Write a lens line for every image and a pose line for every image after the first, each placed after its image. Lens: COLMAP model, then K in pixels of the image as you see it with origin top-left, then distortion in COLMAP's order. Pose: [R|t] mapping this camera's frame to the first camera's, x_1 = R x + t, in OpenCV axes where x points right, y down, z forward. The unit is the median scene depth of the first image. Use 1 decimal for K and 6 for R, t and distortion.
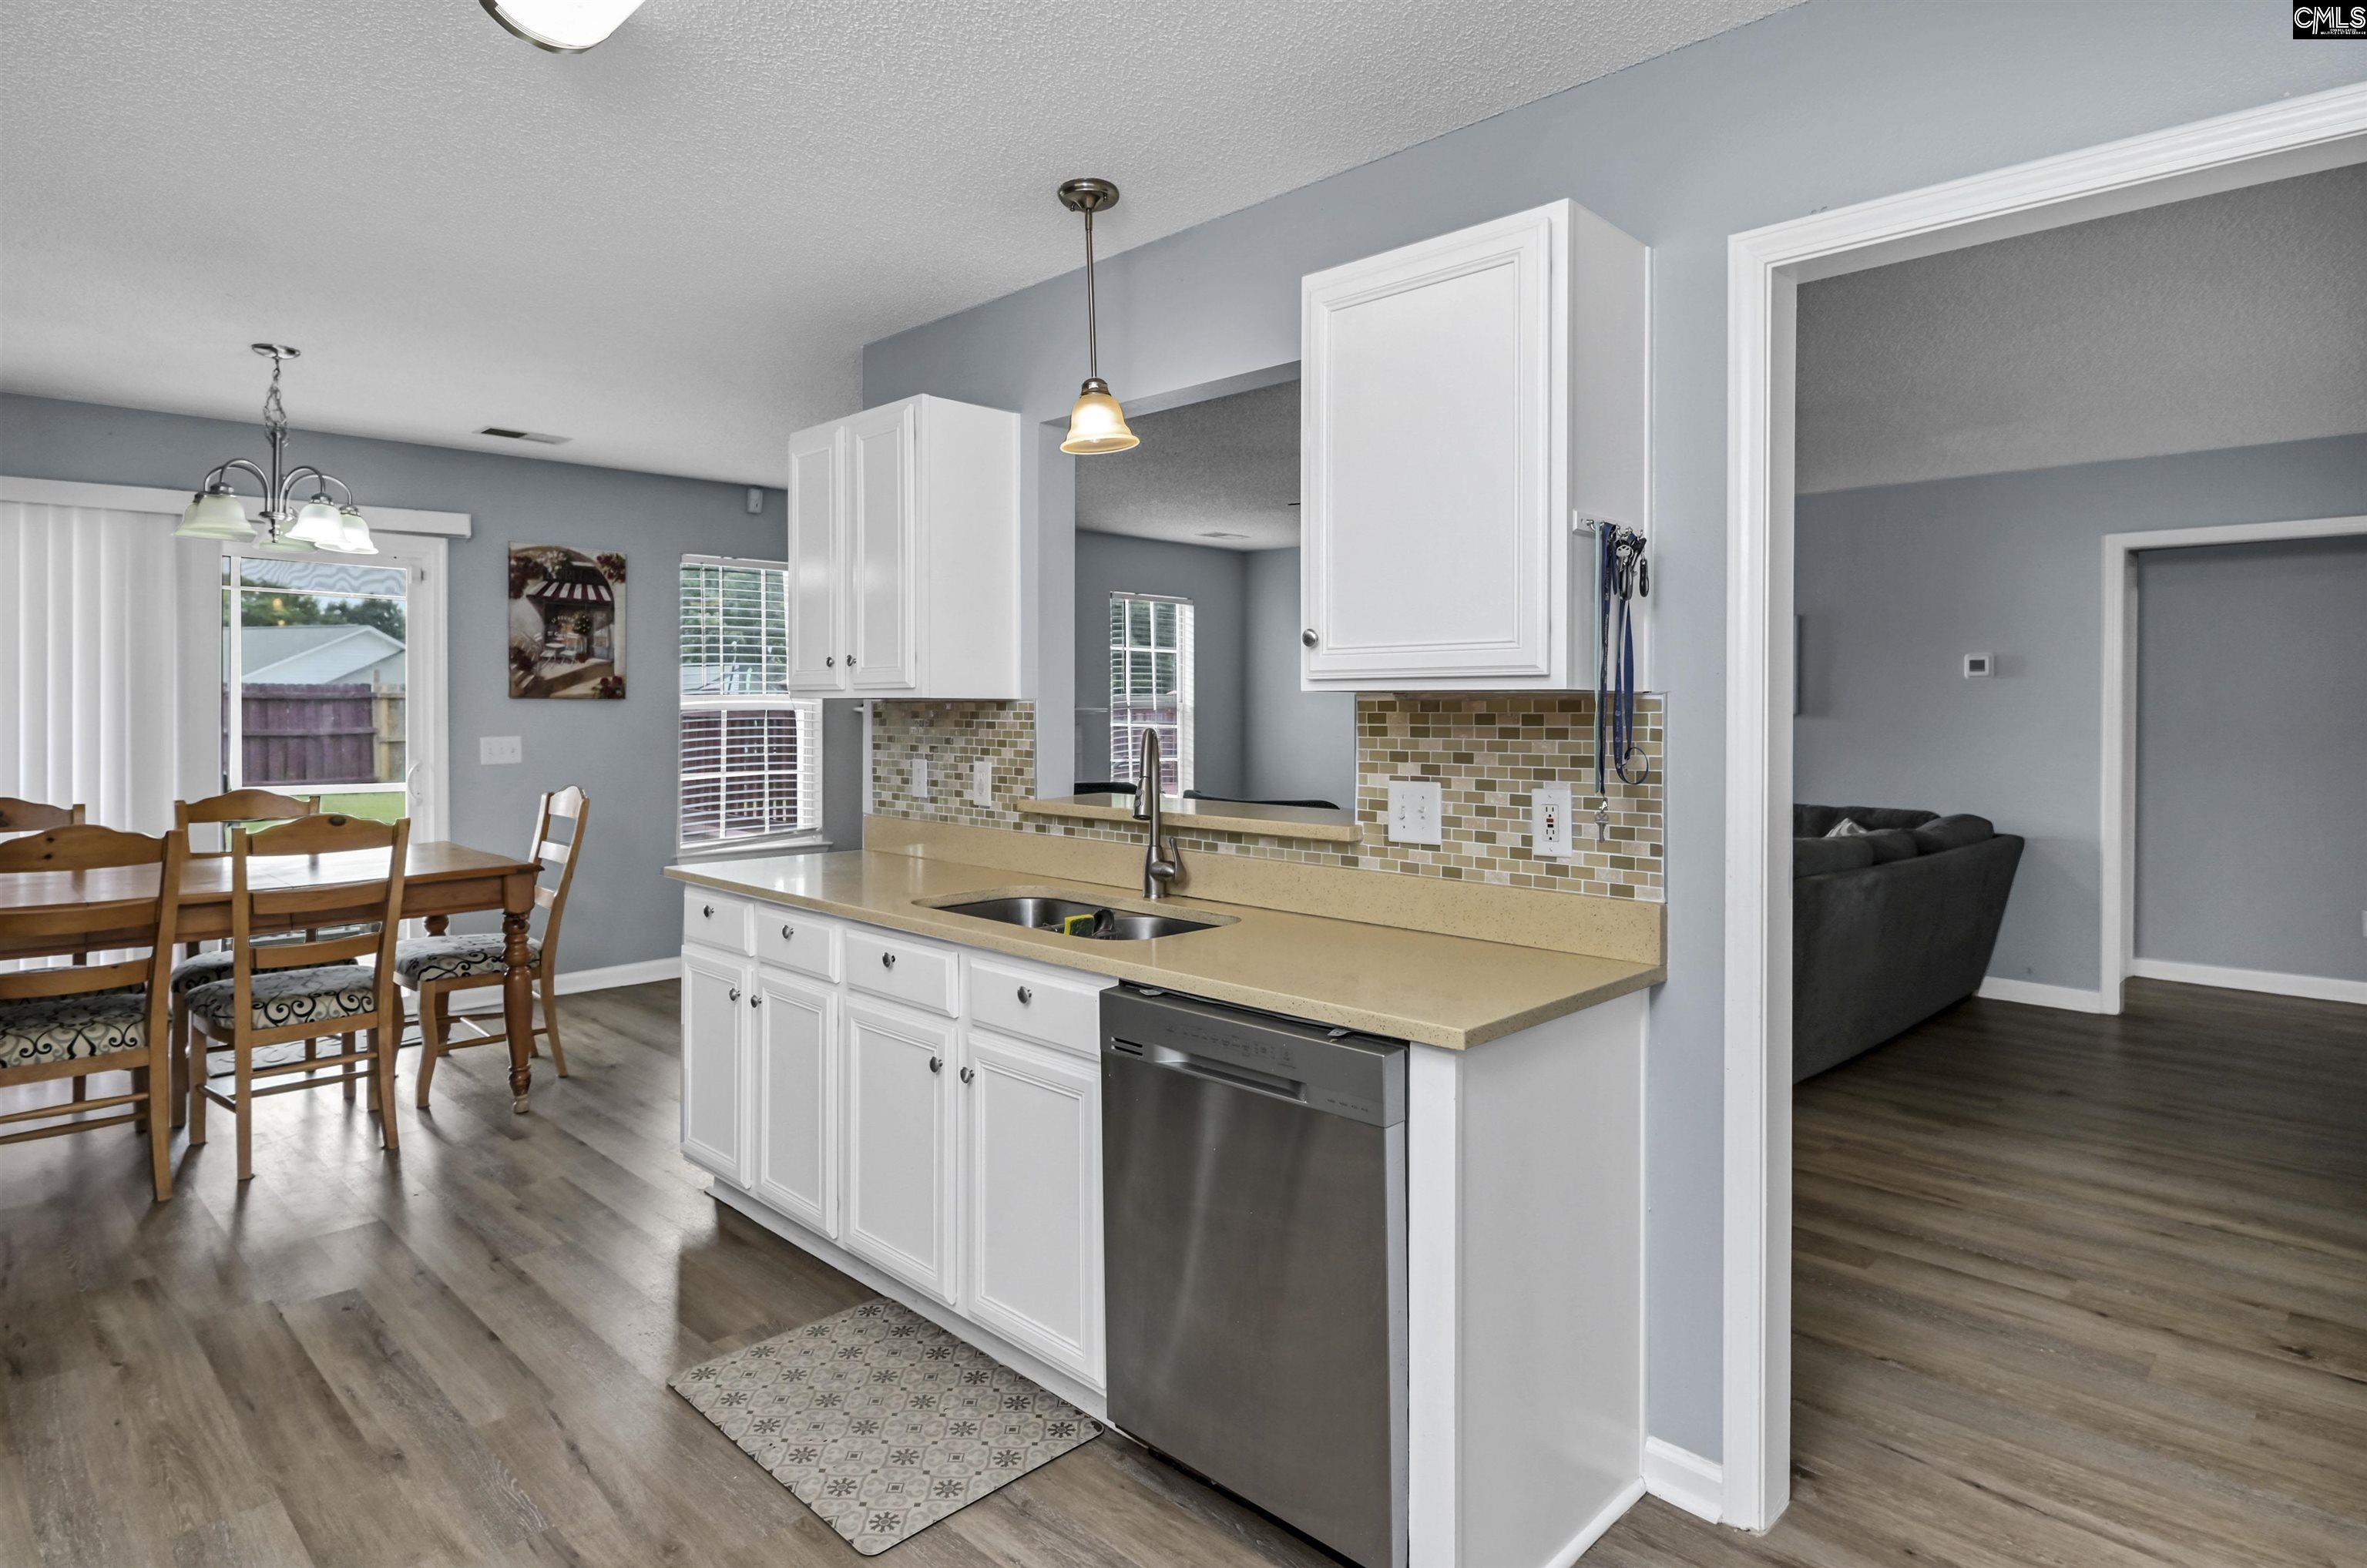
lens RADIAL K [[1273.5, 0, 1194.8], [0, 1273.5, 716.0], [0, 0, 1]] dist [0.010982, -0.006121]
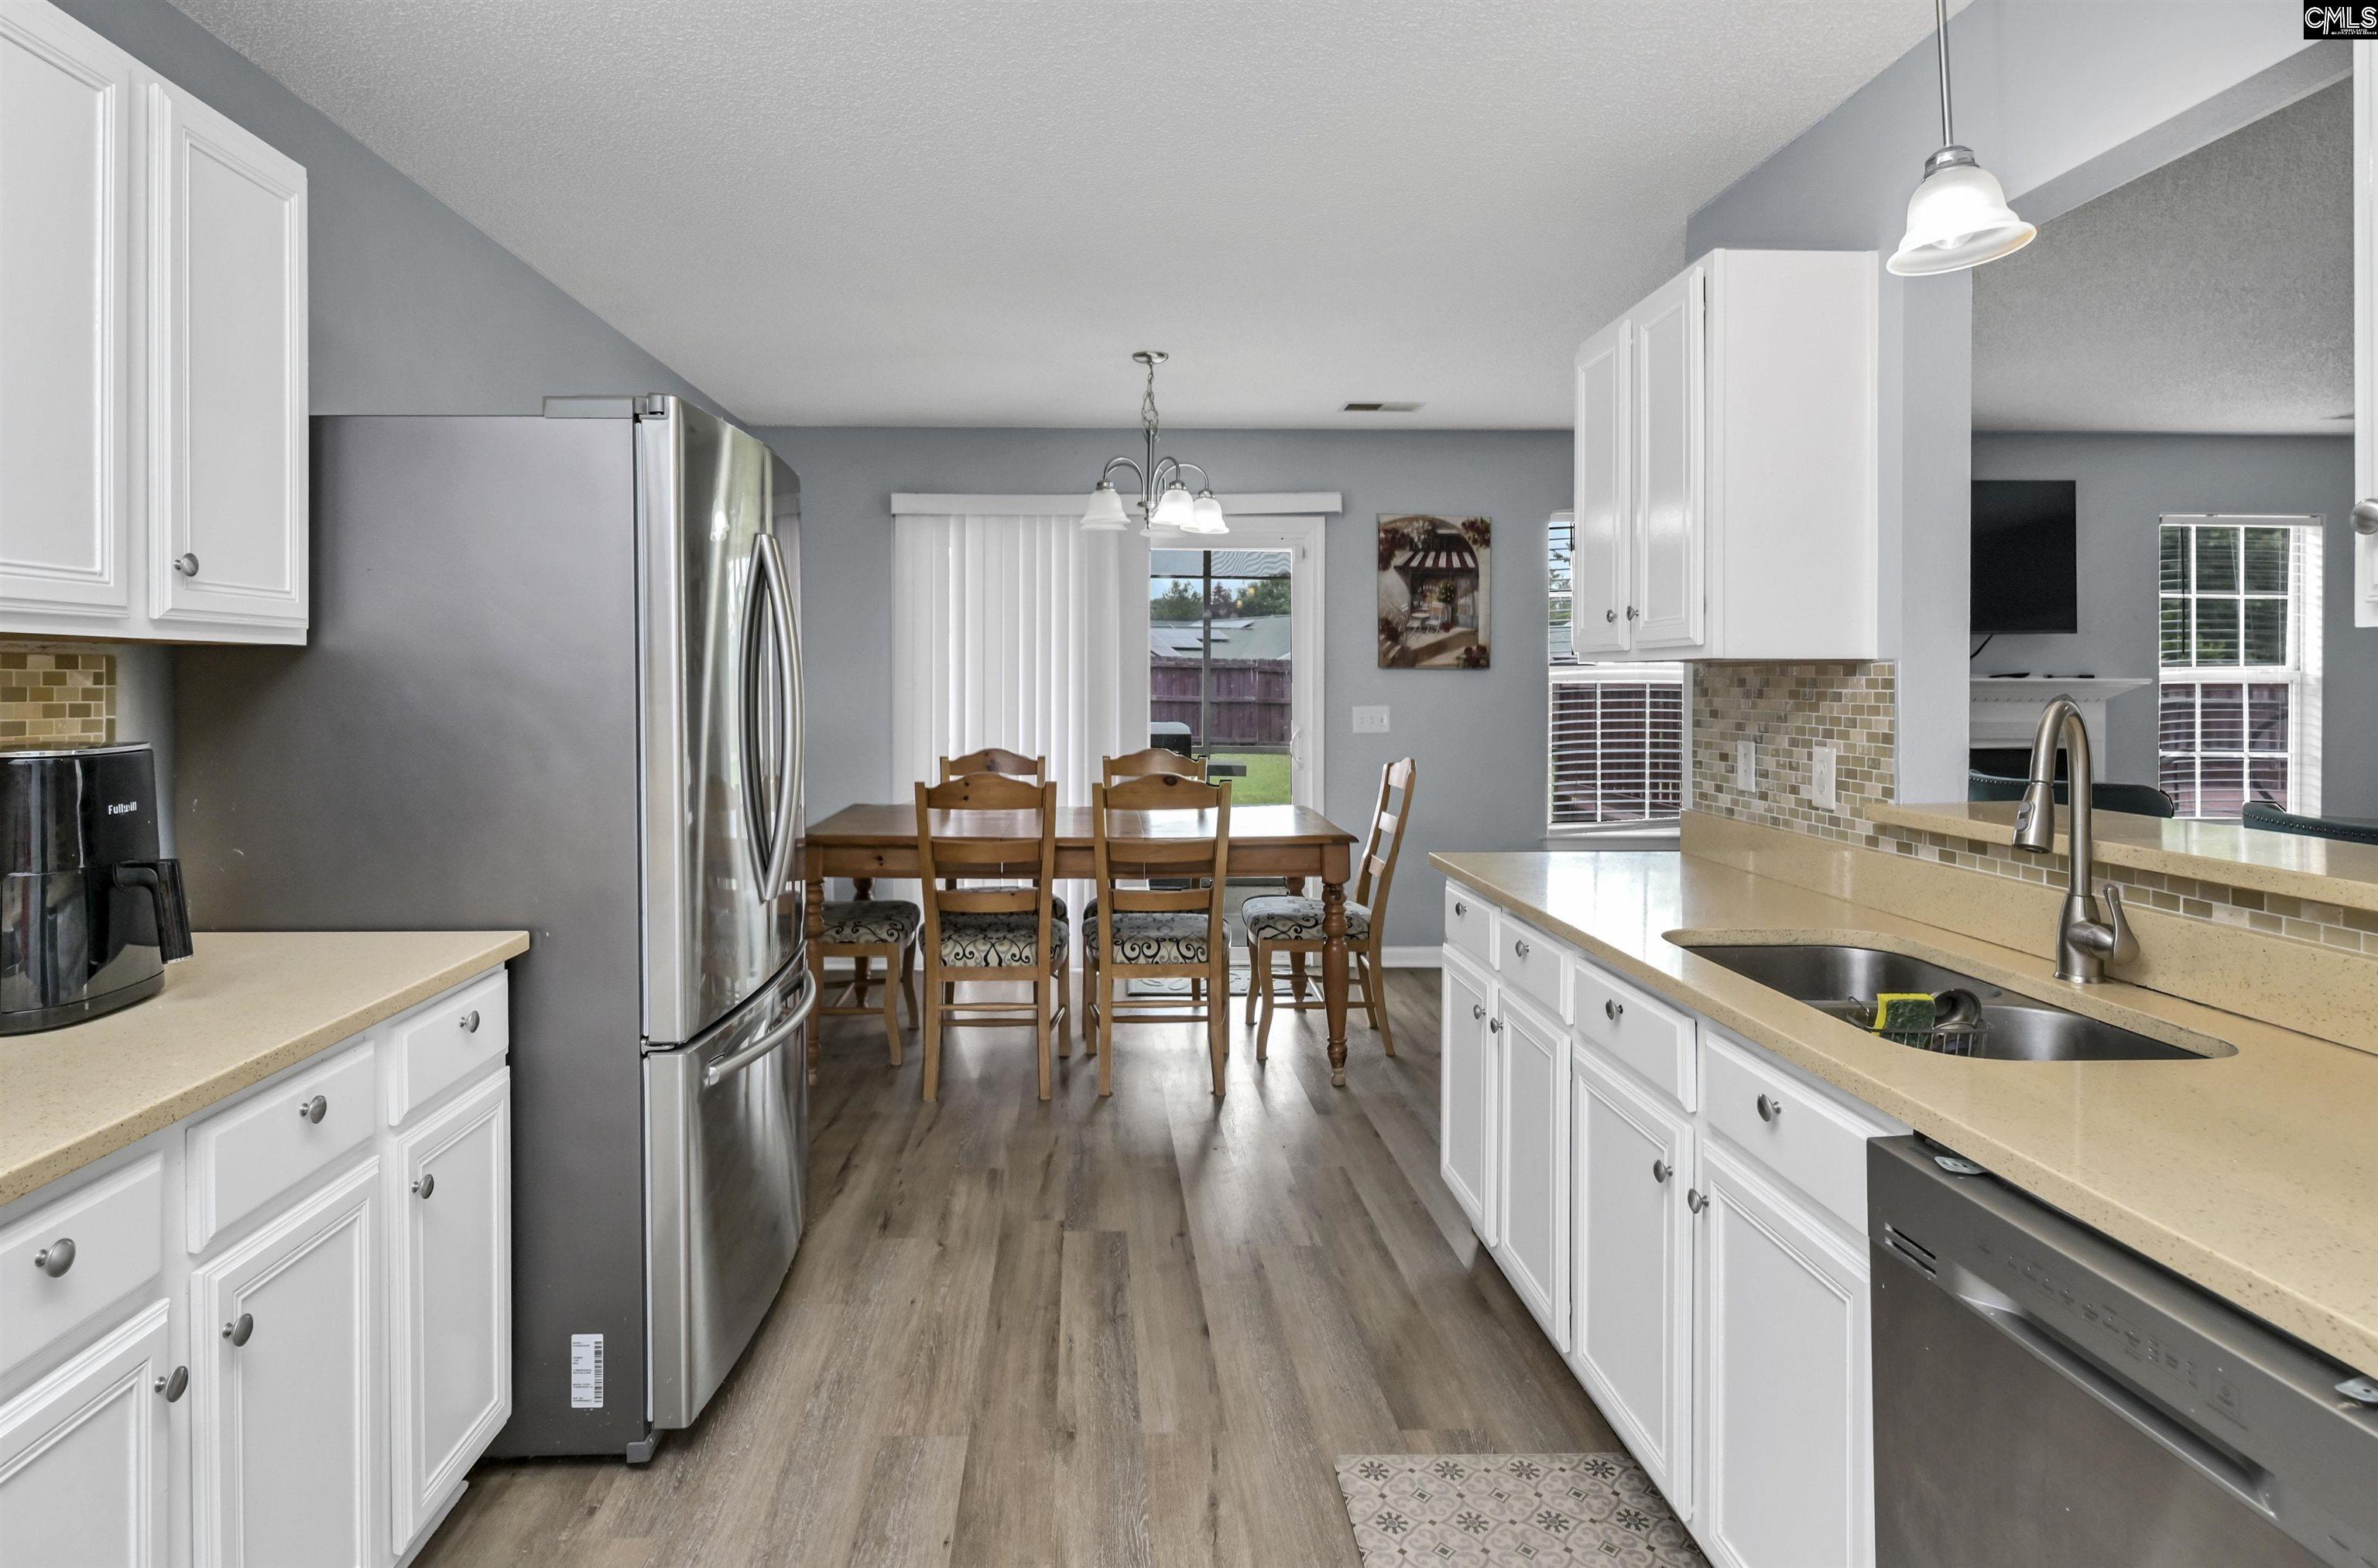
lens RADIAL K [[1279.3, 0, 1149.2], [0, 1279.3, 689.3], [0, 0, 1]] dist [0.010982, -0.006121]
pose [[0.718460, 0.004079, -0.695557, 0.063858], [-0.005253, 0.999986, 0.000438, 0.004775], [0.695549, 0.003339, 0.718471, 0.212022]]
